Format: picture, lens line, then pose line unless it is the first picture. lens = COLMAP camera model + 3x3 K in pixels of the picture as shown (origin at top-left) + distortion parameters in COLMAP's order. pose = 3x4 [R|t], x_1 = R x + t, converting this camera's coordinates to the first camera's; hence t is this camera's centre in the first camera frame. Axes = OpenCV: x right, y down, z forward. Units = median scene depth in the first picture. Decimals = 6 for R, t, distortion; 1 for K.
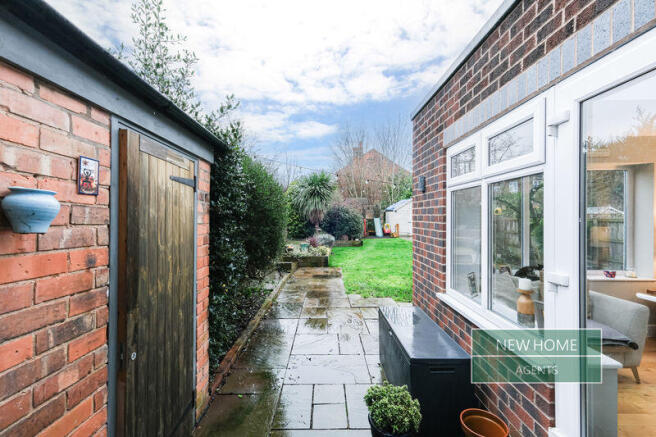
lens RADIAL K [[283.0, 0, 328.0], [0, 283.0, 218.5], [0, 0, 1]] dist [0.000262, 0.000003]
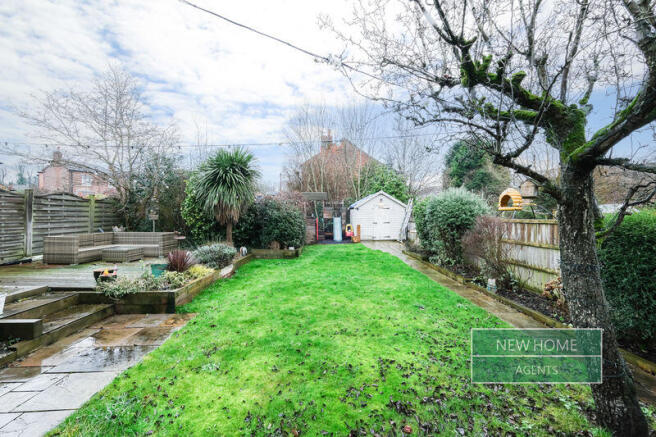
lens RADIAL K [[283.0, 0, 328.0], [0, 283.0, 218.5], [0, 0, 1]] dist [0.000262, 0.000003]
pose [[0.998917, -0.002652, 0.046456, 0.119743], [0.002583, 0.999995, 0.001558, 0.000652], [-0.046460, -0.001437, 0.998919, 0.225969]]
